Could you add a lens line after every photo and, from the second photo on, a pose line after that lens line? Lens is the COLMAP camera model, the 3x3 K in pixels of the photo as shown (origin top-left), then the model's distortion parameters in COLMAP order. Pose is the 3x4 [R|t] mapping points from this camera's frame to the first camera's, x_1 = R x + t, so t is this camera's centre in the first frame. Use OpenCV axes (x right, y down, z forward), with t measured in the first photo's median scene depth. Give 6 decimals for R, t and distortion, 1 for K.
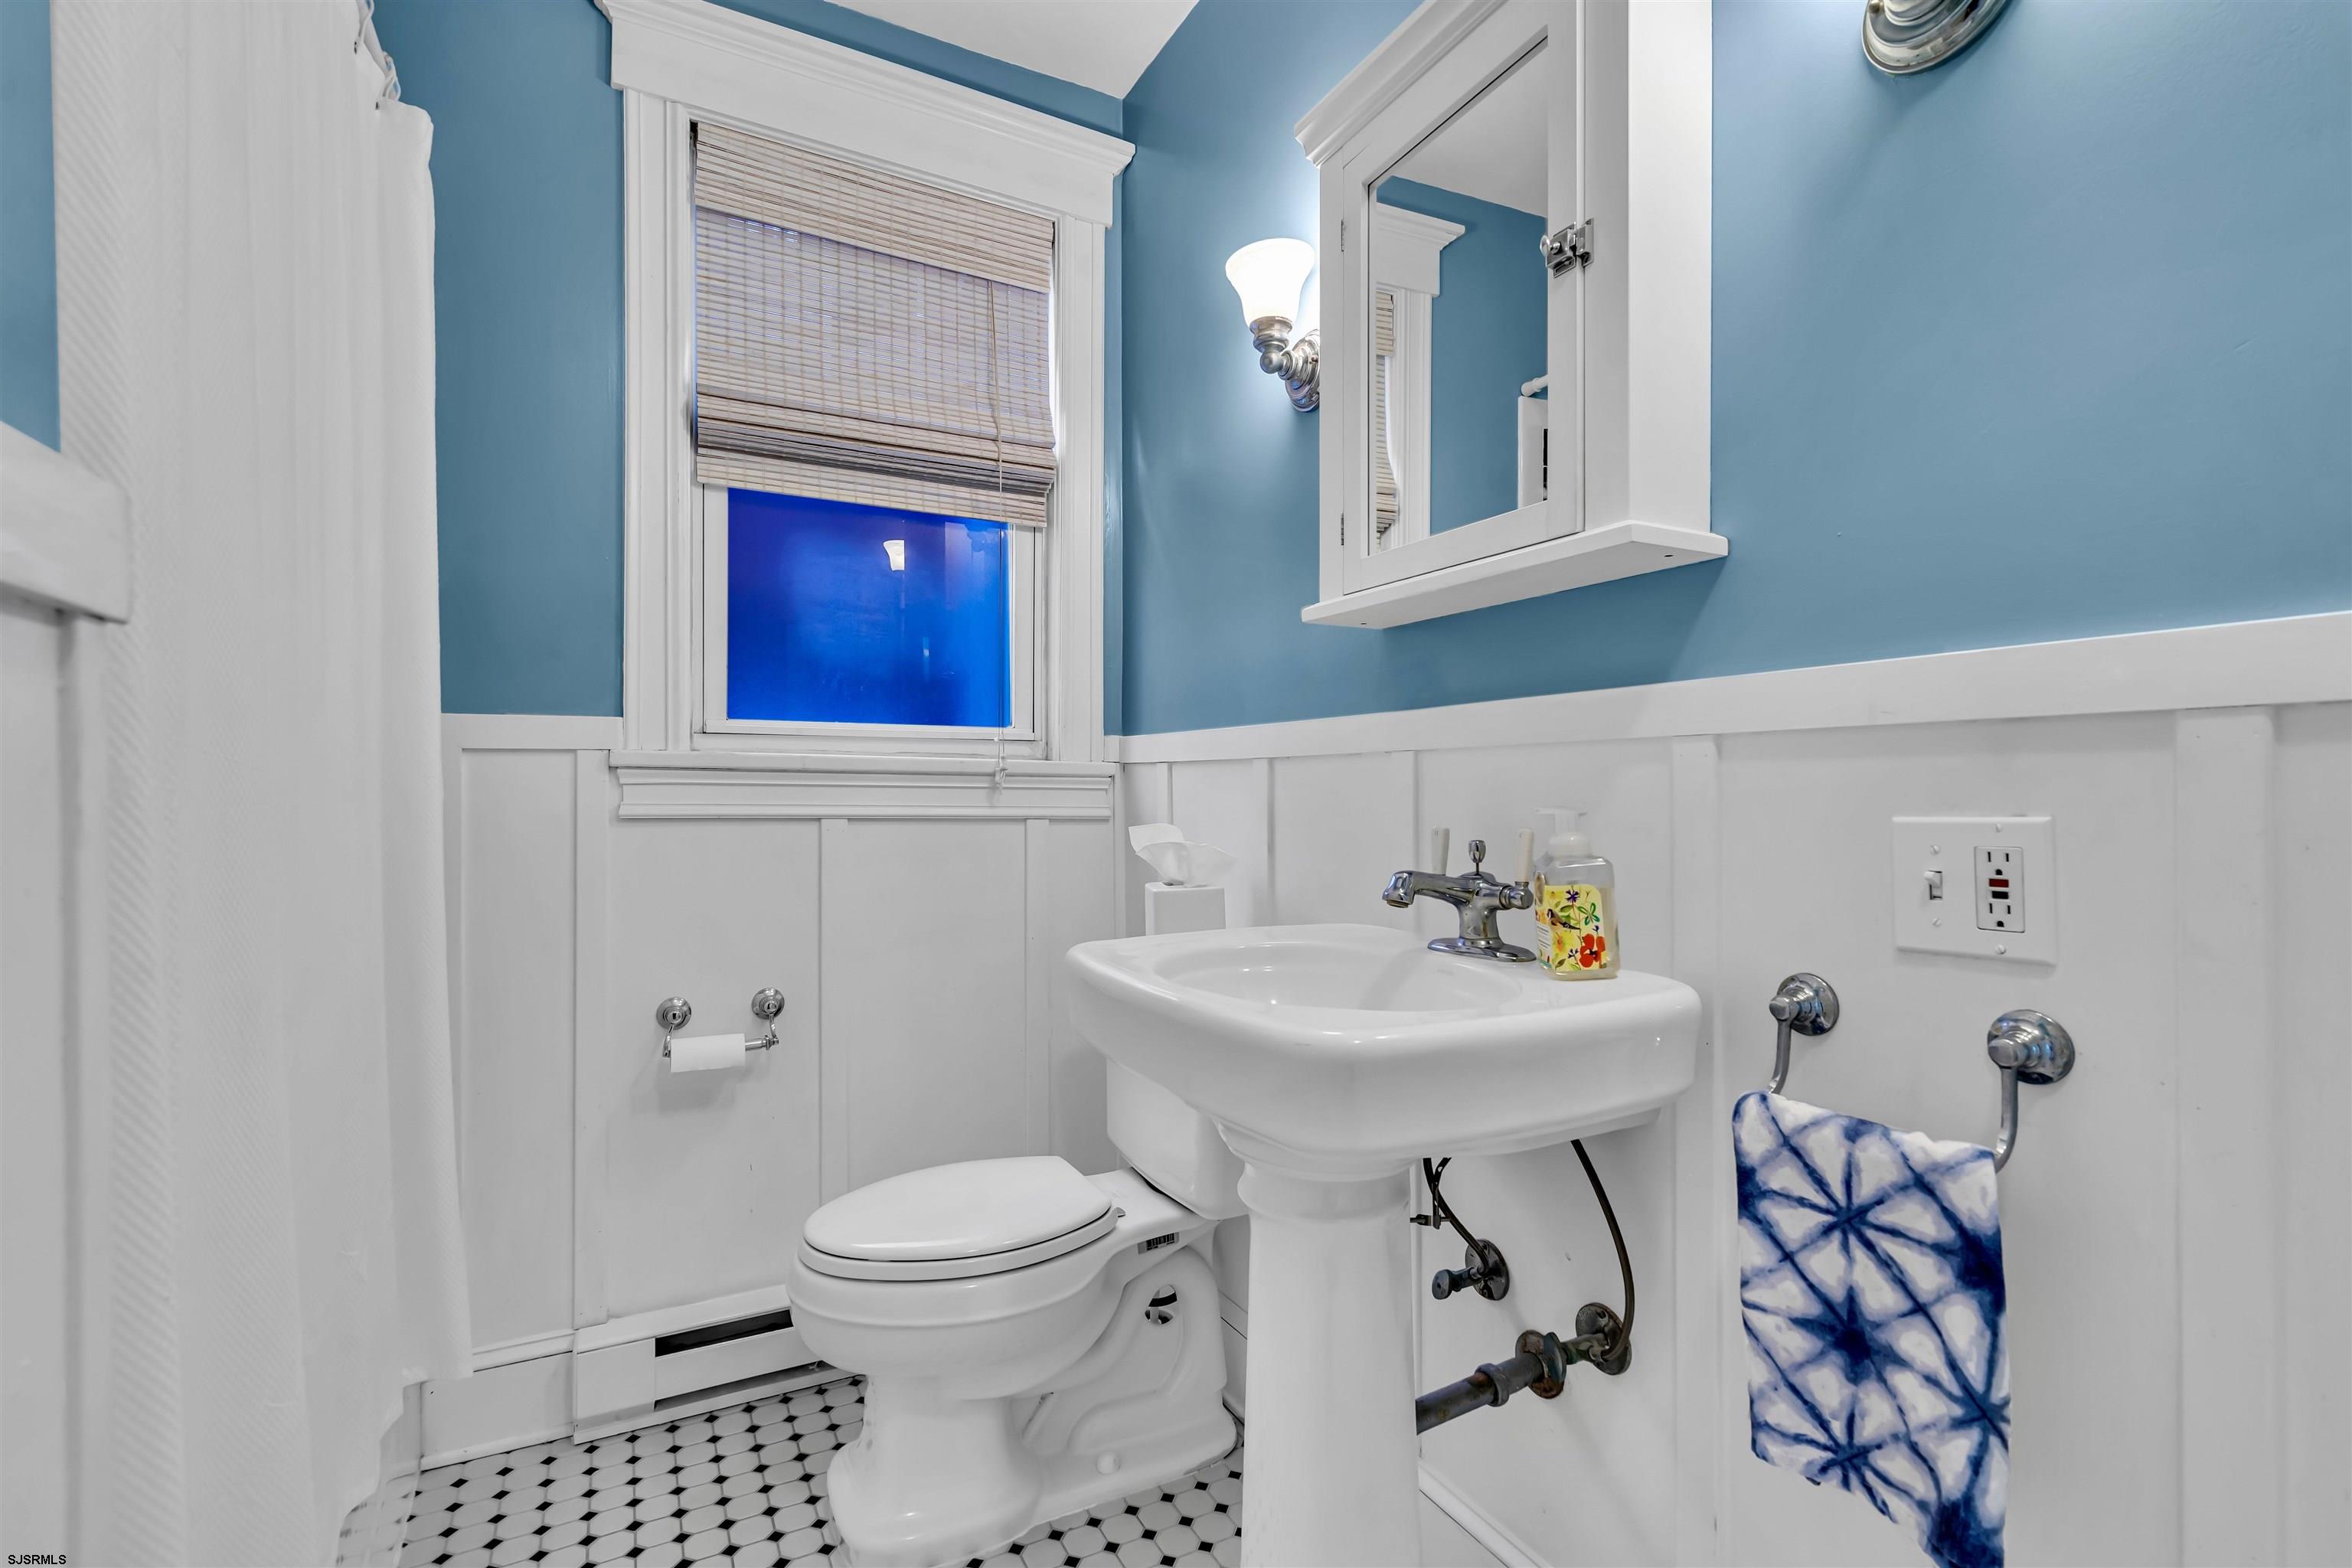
lens RADIAL K [[1058.7, 0, 1168.7], [0, 1058.7, 780.2], [0, 0, 1]] dist [0.000478, 0.000617]
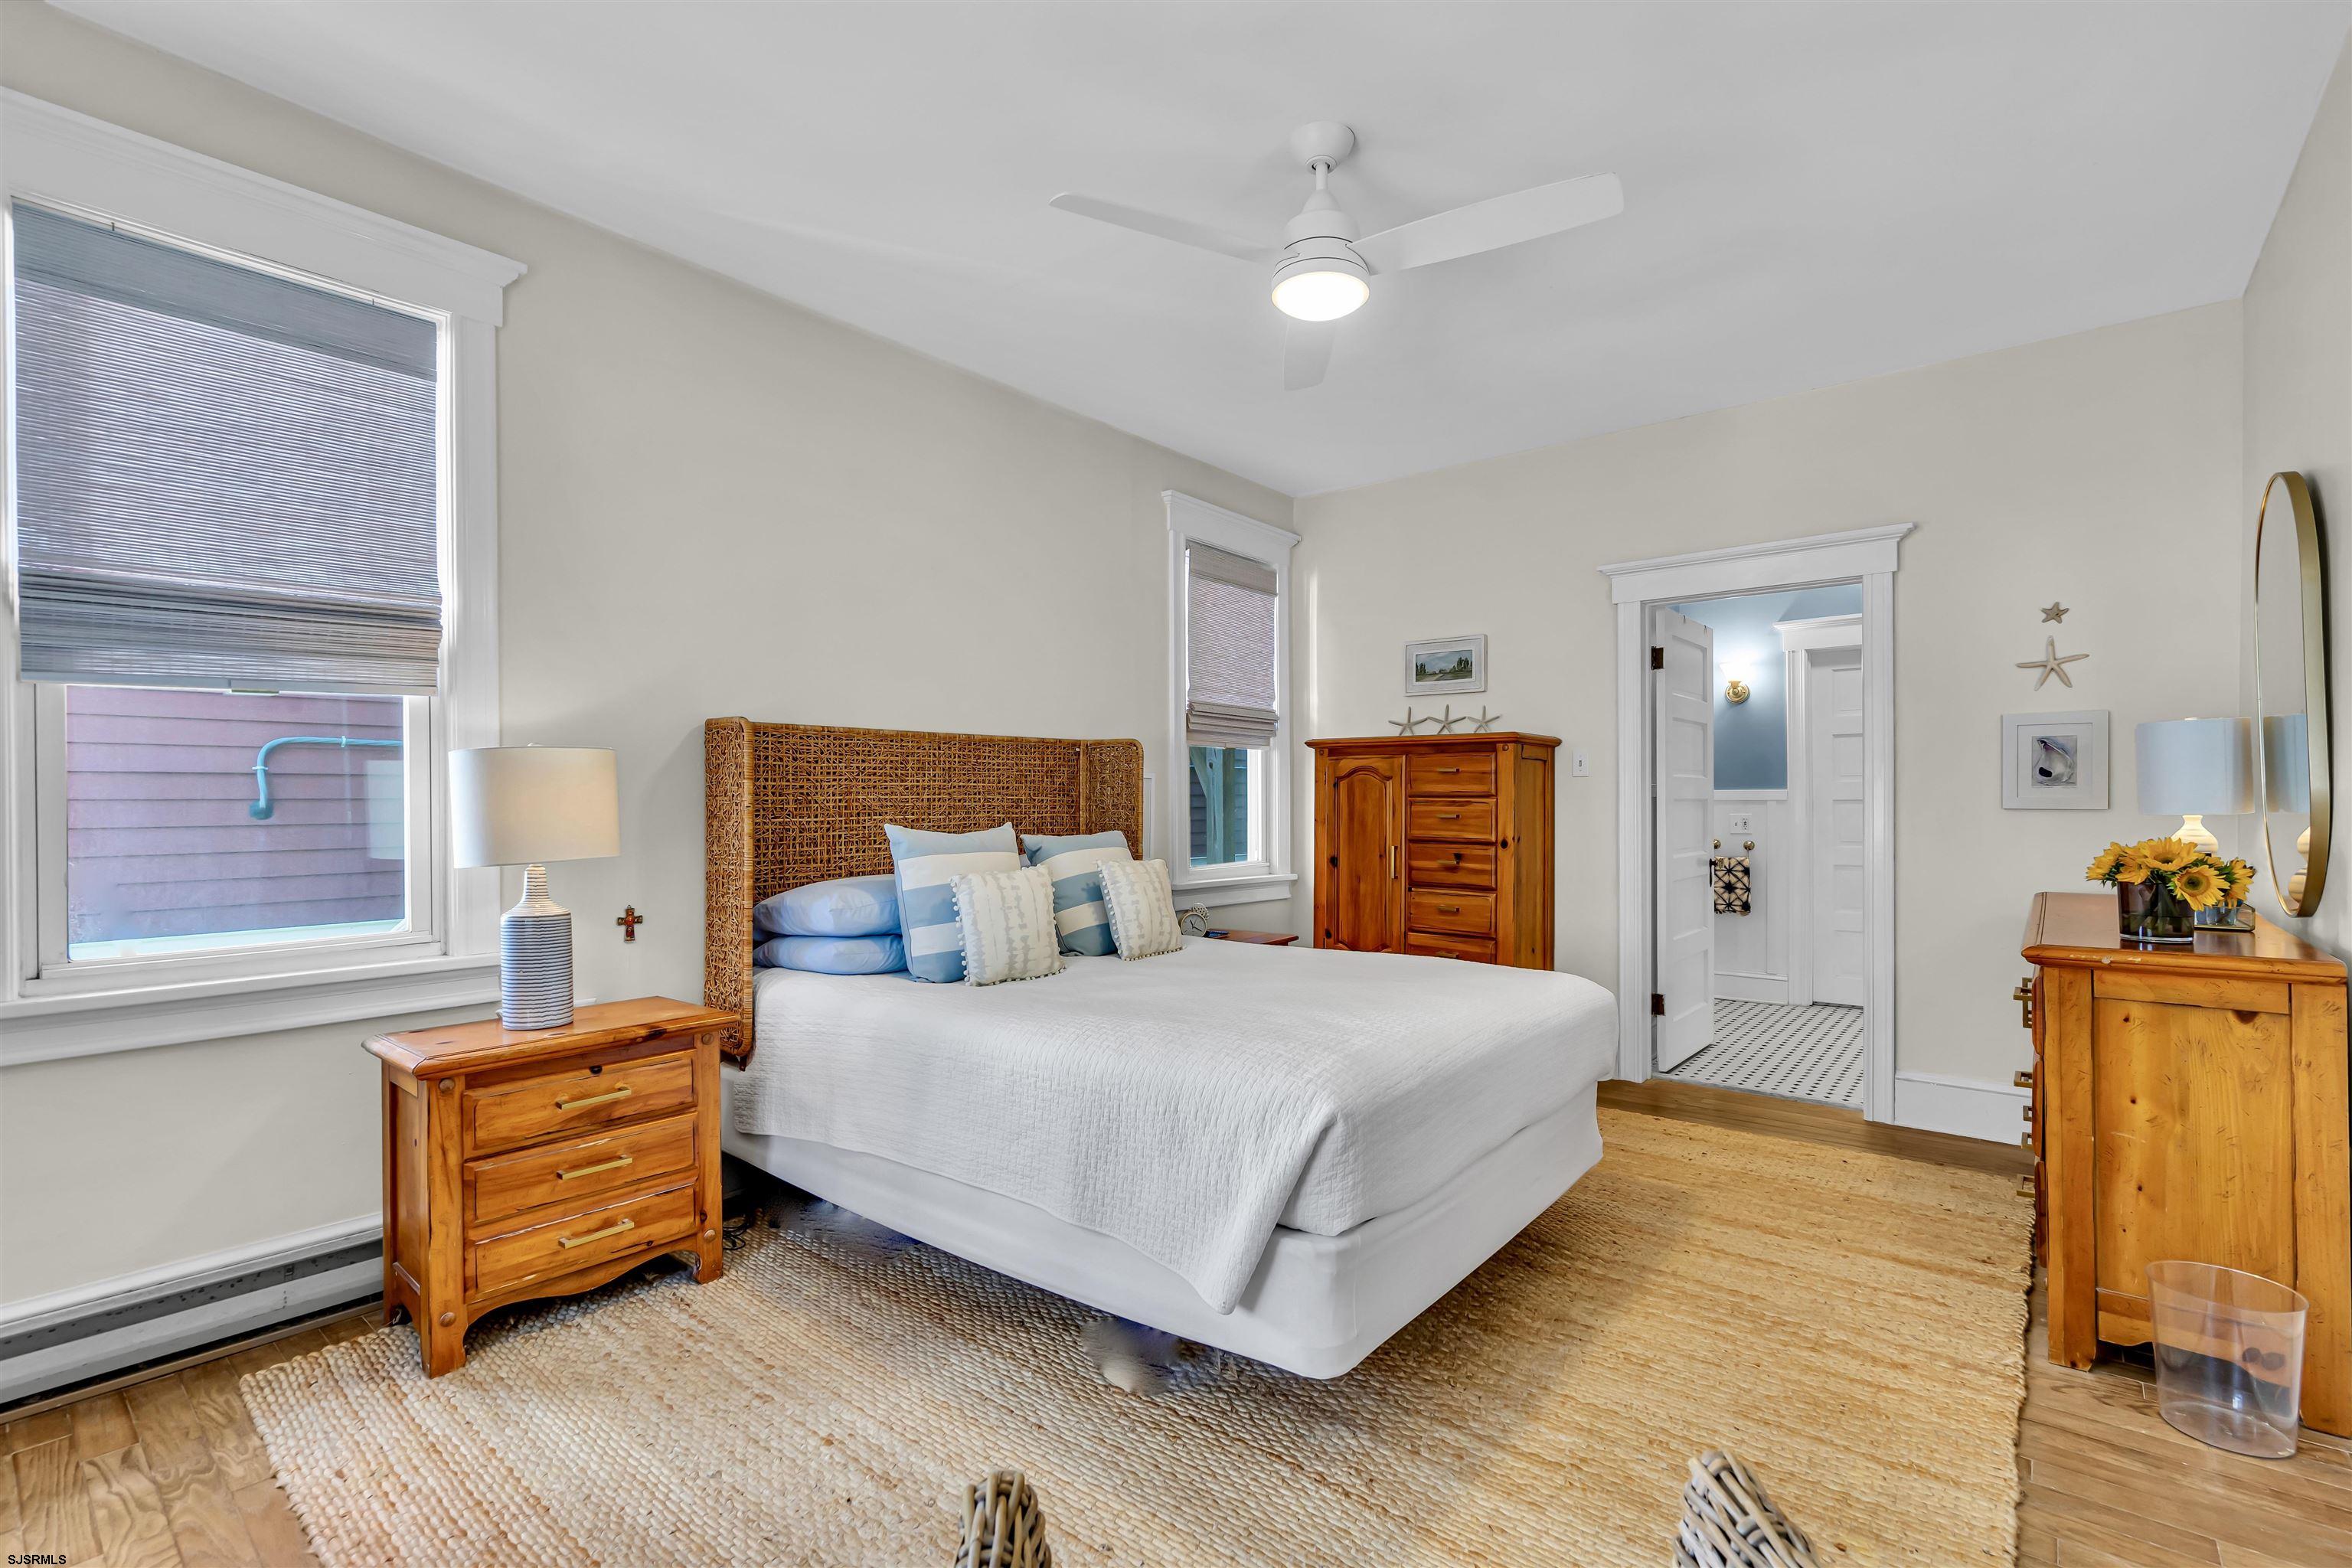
lens RADIAL K [[1058.7, 0, 1178.7], [0, 1058.7, 792.4], [0, 0, 1]] dist [0.000478, 0.000617]
pose [[0.920535, -0.000619, 0.390660, -2.654794], [0.001185, 0.999999, -0.001207, -0.051378], [-0.390658, 0.001574, 0.920534, -1.966119]]
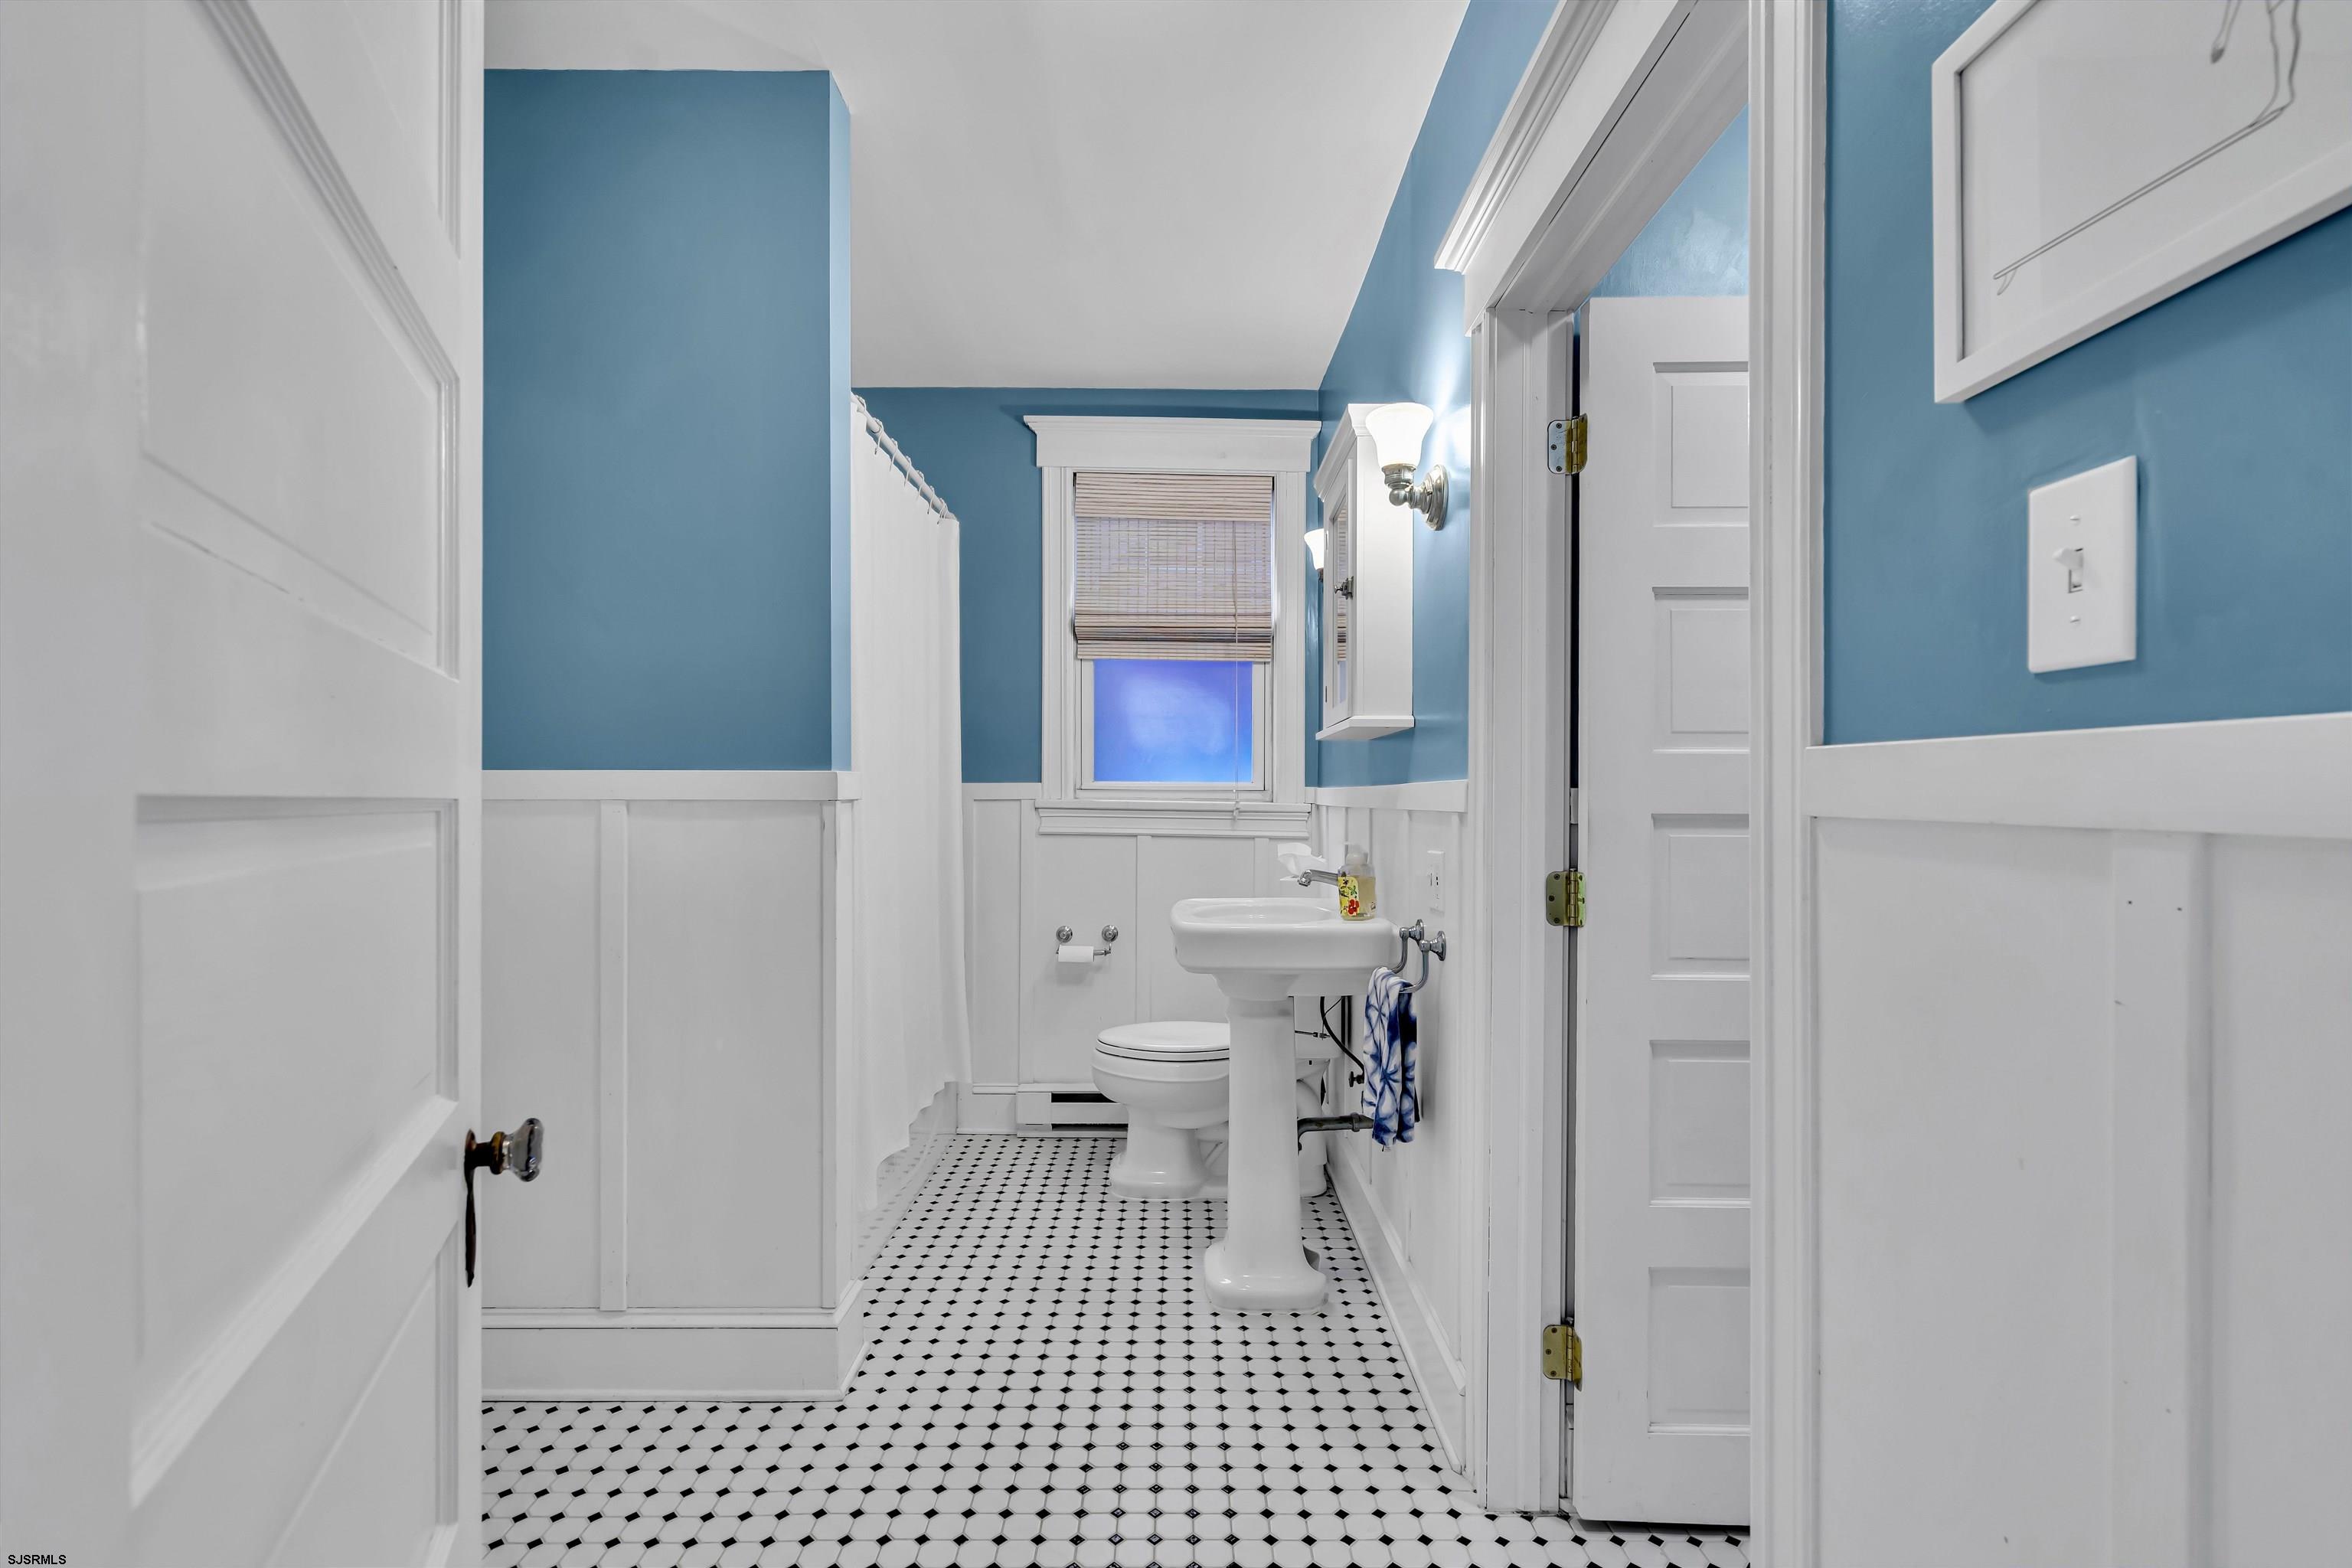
lens RADIAL K [[1058.7, 0, 1177.8], [0, 1058.7, 791.0], [0, 0, 1]] dist [0.000478, 0.000617]
pose [[0.889261, 0.003022, -0.457389, 0.640817], [-0.001760, 0.999993, 0.003185, -0.052230], [0.457396, -0.002027, 0.889261, -0.670679]]
